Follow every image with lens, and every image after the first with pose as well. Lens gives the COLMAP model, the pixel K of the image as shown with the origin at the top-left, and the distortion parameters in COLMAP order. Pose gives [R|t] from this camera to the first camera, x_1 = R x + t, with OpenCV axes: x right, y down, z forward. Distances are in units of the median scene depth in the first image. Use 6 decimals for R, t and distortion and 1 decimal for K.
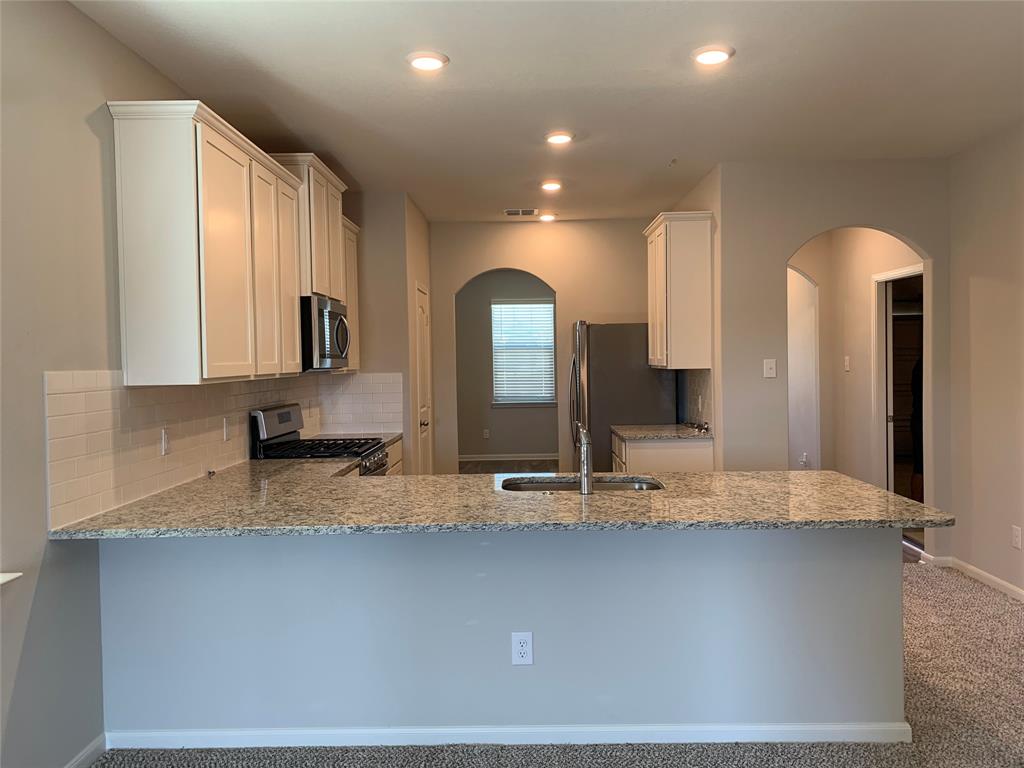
lens RADIAL K [[772.5, 0, 523.4], [0, 772.5, 379.2], [0, 0, 1]] dist [0.062836, -0.069908]
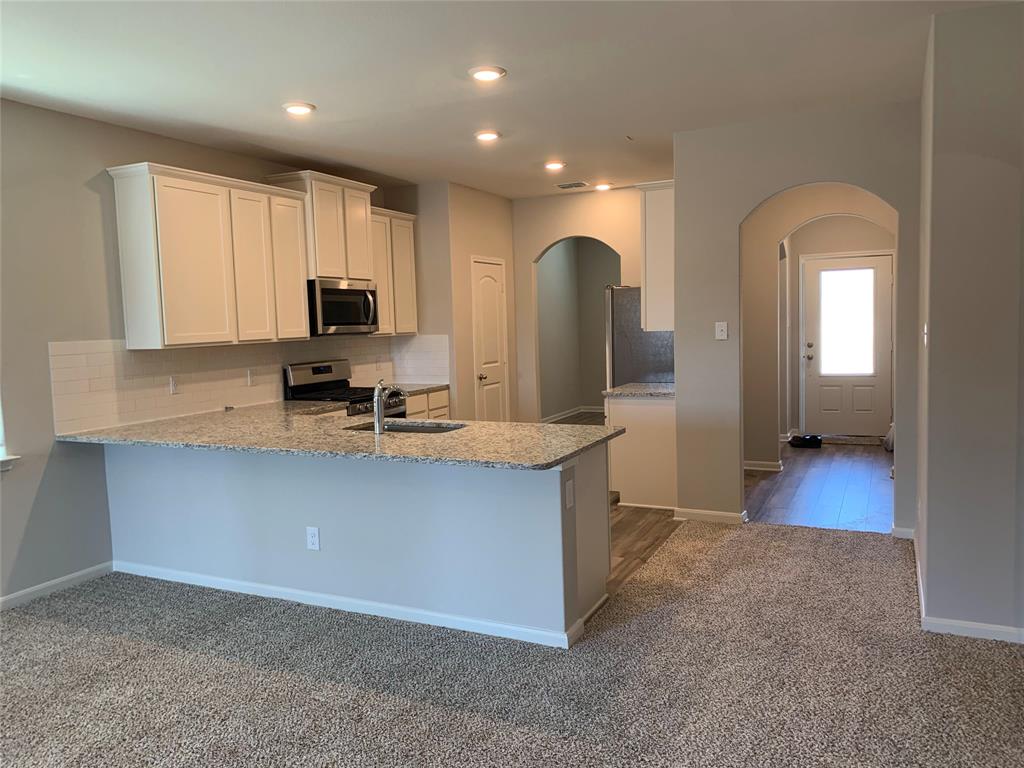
lens RADIAL K [[774.1, 0, 512.0], [0, 774.1, 384.0], [0, 0, 1]] dist [0.074729, -0.116304]
pose [[0.902736, 0.025994, -0.429409, 0.599541], [0.004343, 0.997571, 0.069518, -0.019471], [0.430173, -0.064622, 0.900430, -0.062854]]
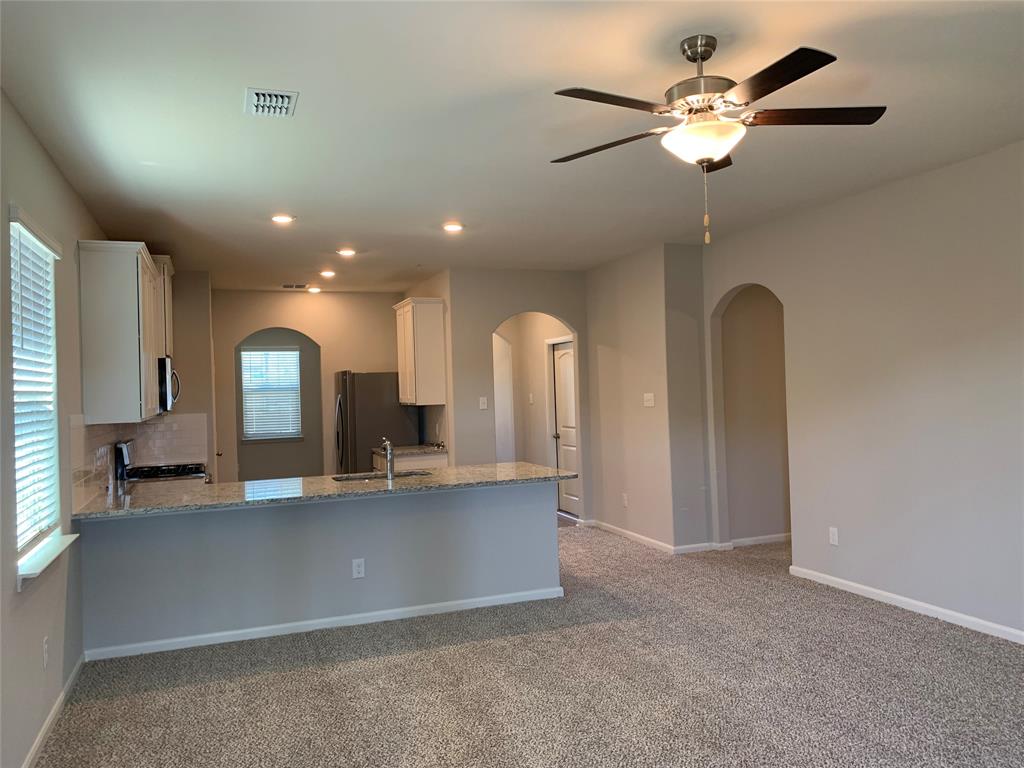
lens RADIAL K [[774.1, 0, 512.0], [0, 774.1, 384.0], [0, 0, 1]] dist [0.074729, -0.116304]
pose [[0.934991, -0.012109, 0.354464, -0.189917], [0.026533, 0.999005, -0.035859, 0.004401], [-0.353677, 0.042933, 0.934382, -0.493078]]
